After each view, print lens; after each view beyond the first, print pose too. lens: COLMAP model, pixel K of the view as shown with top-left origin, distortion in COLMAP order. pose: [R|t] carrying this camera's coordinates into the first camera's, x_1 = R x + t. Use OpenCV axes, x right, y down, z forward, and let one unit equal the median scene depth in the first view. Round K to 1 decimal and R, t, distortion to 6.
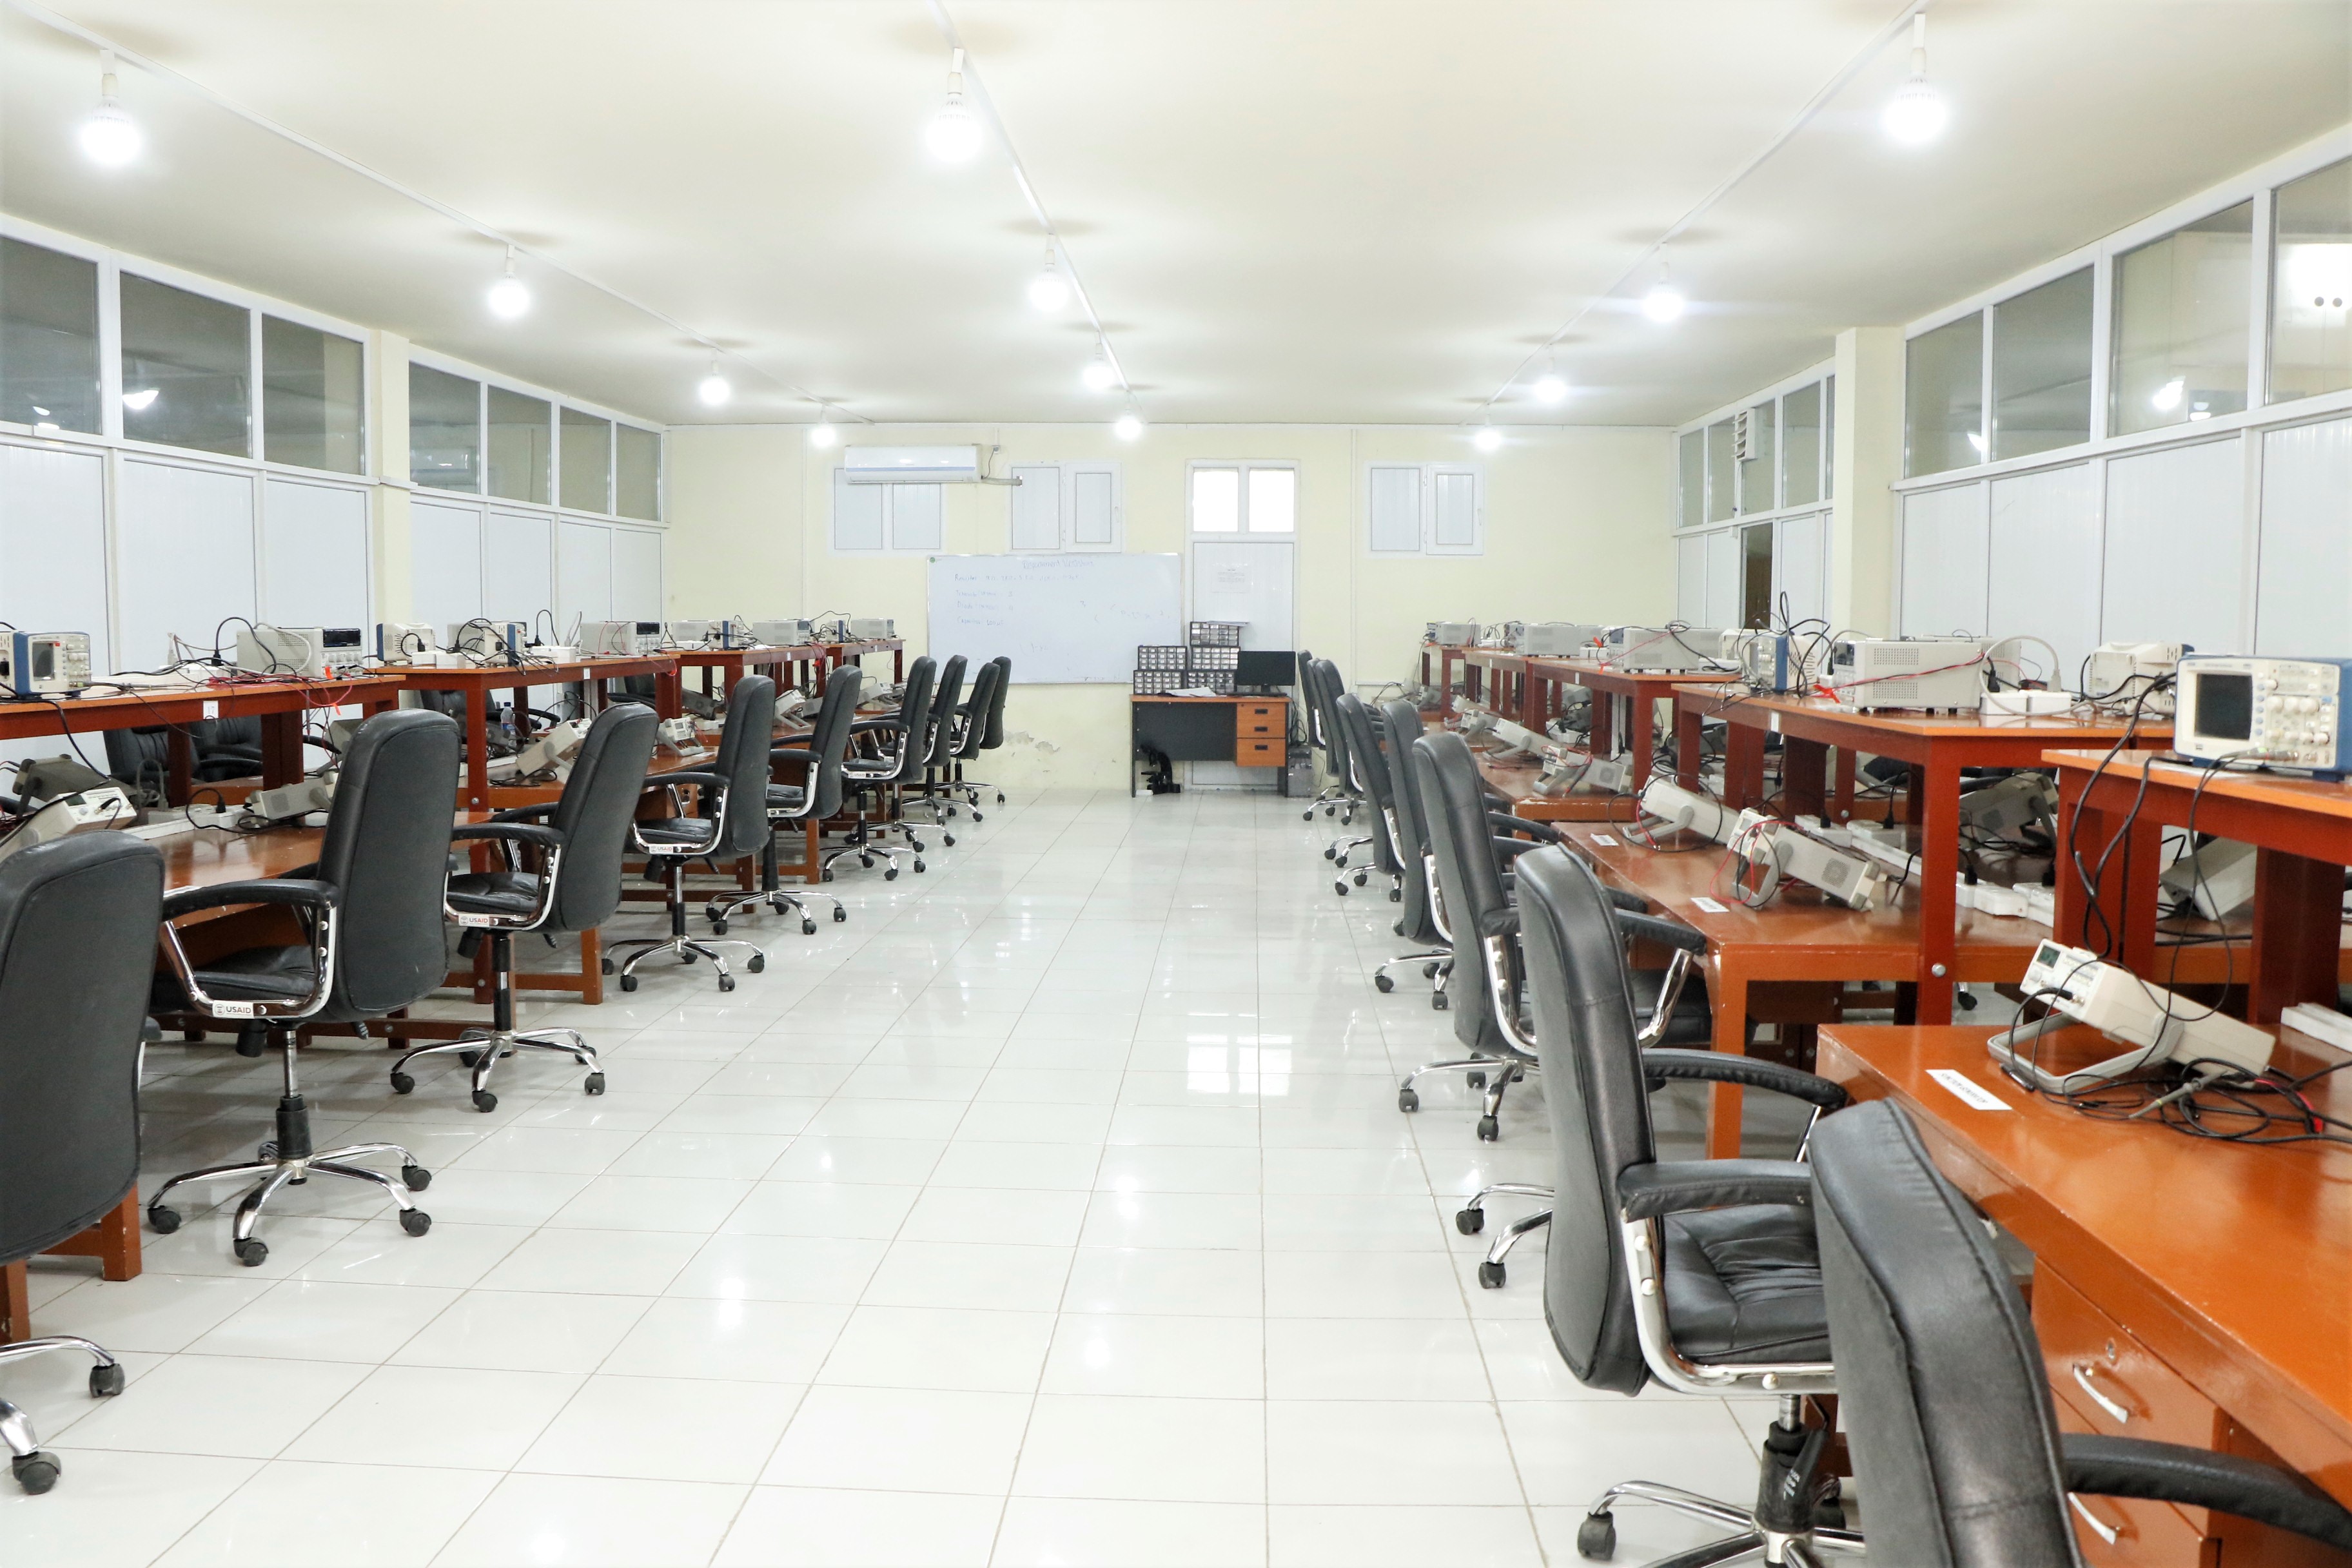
lens RADIAL K [[1922.3, 0, 1174.9], [0, 1922.3, 770.2], [0, 0, 1]] dist [-0.087477, 0.029613]
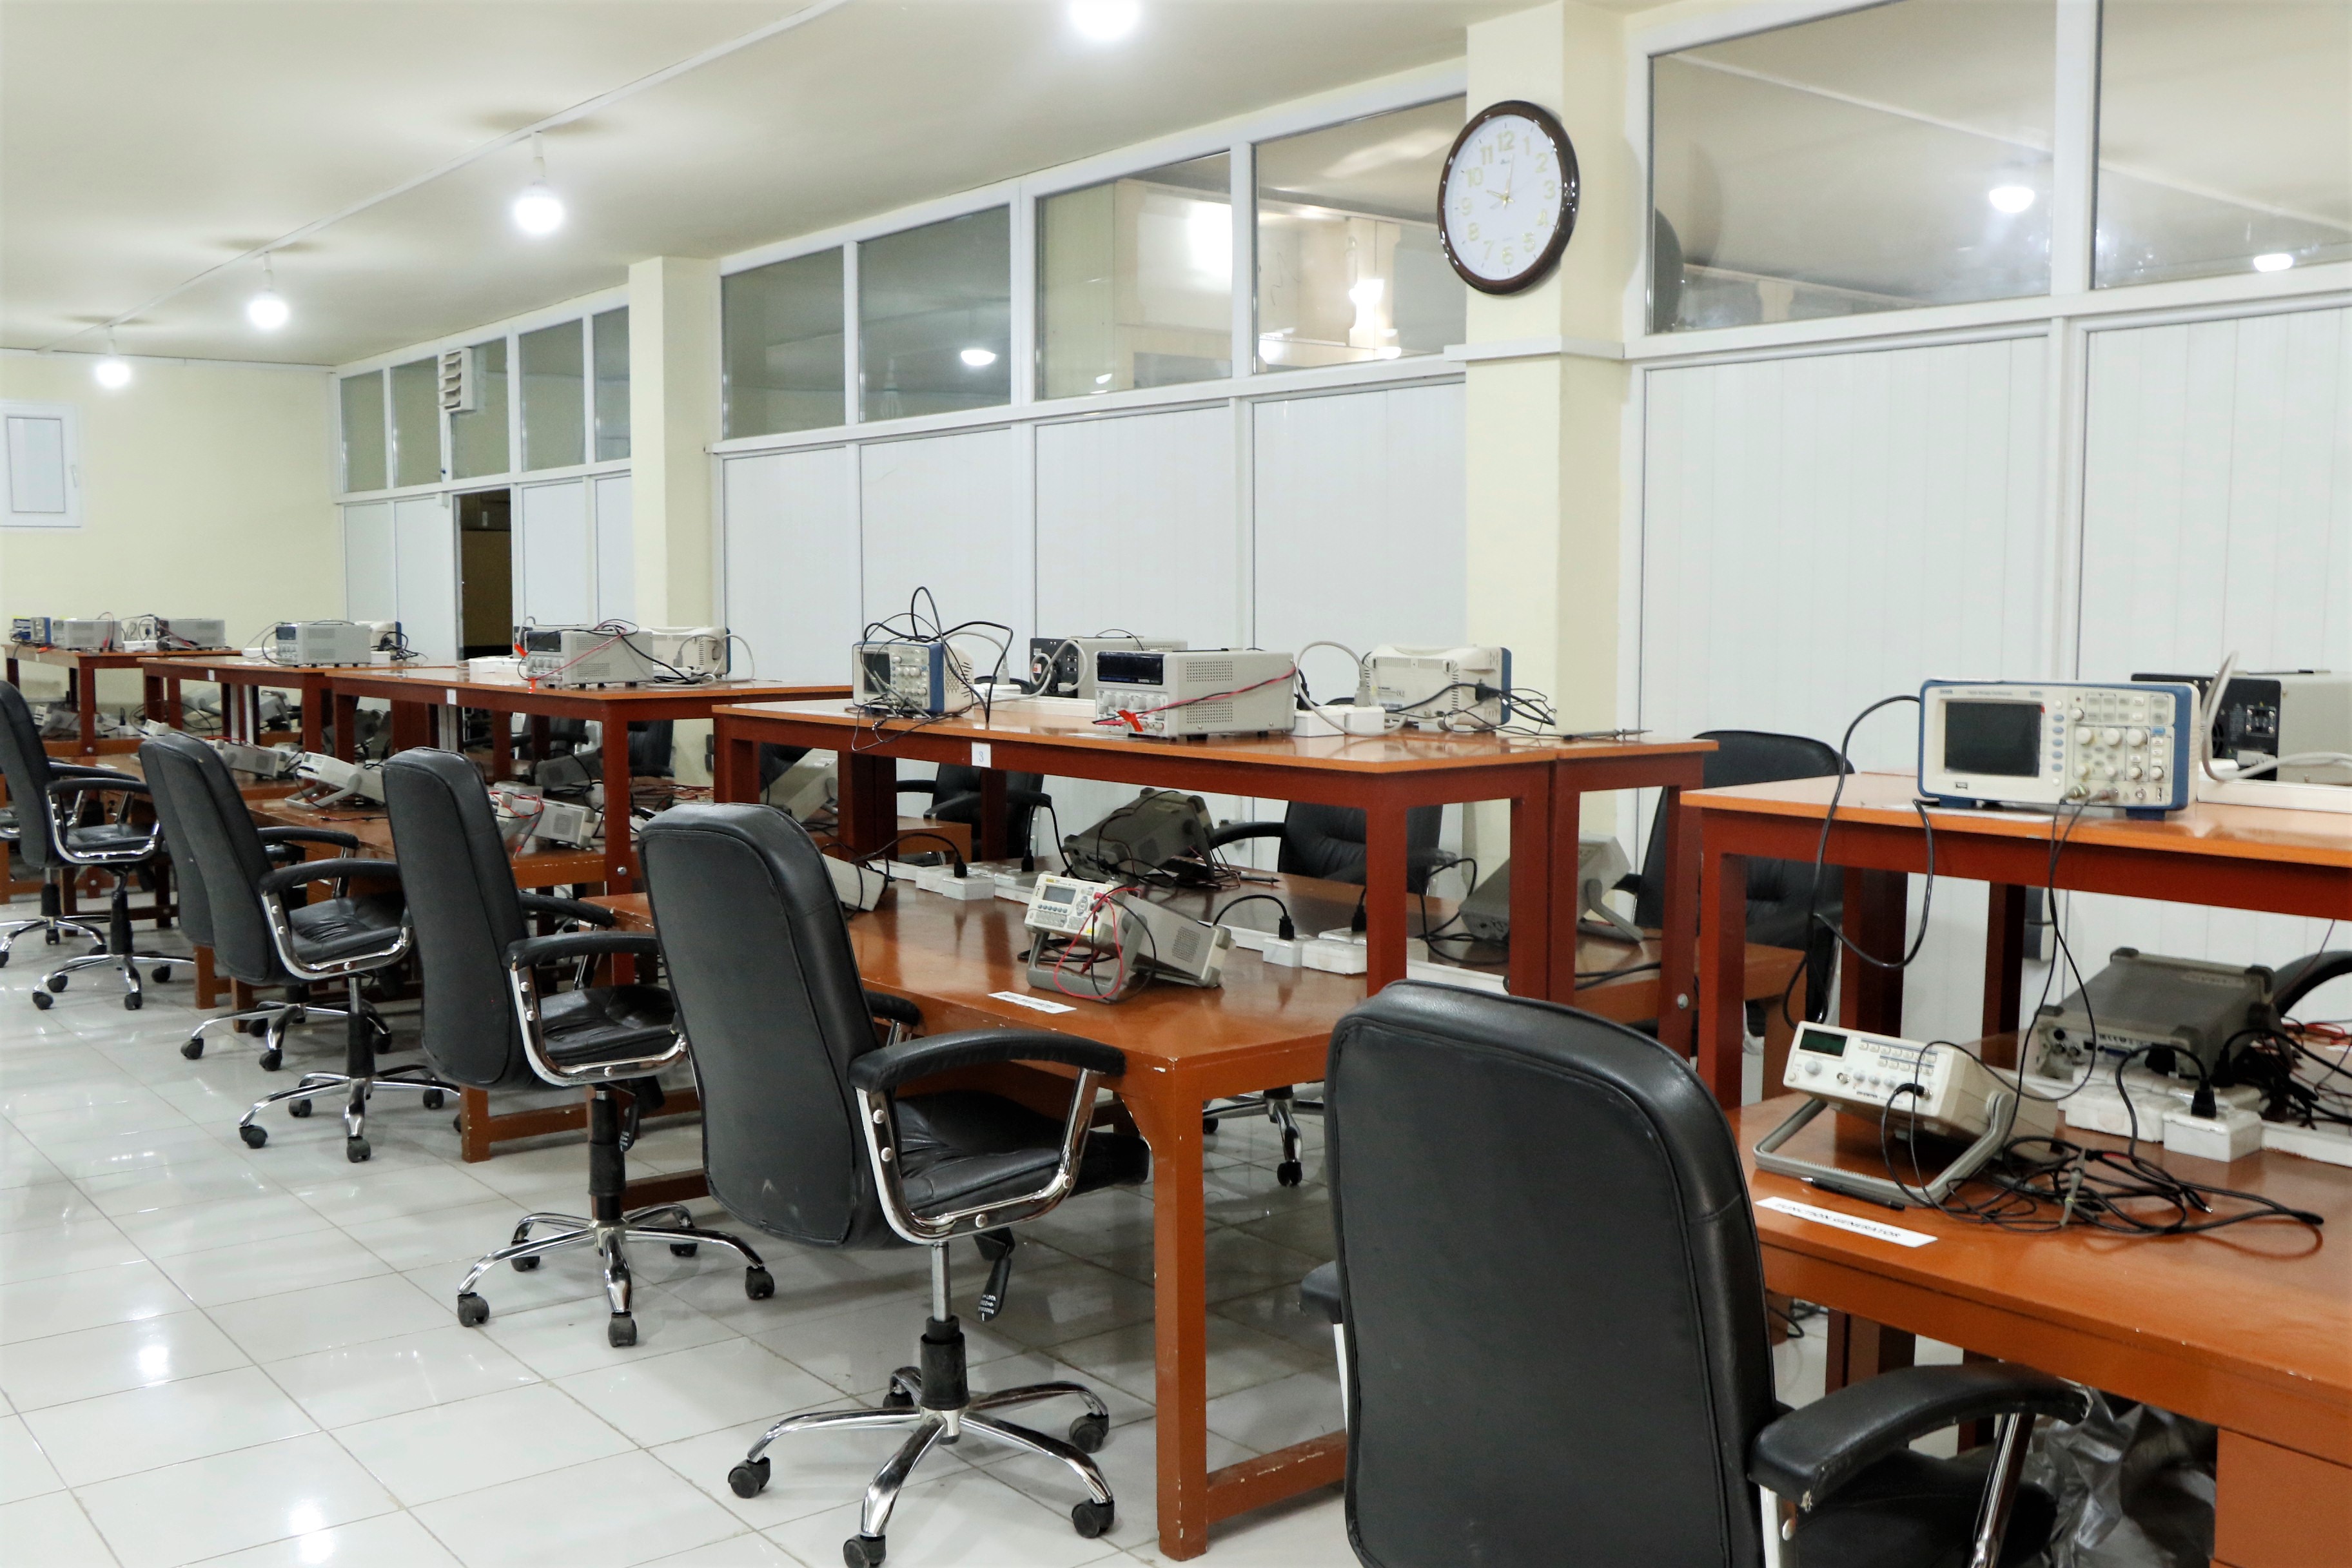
lens RADIAL K [[2207.2, 0, 1169.9], [0, 2207.2, 809.2], [0, 0, 1]] dist [-0.084876, 0.000000]
pose [[0.765297, -0.073013, 0.639524, -0.135075], [0.060557, 0.997306, 0.041394, -0.022779], [-0.640823, 0.007049, 0.767656, 0.156106]]
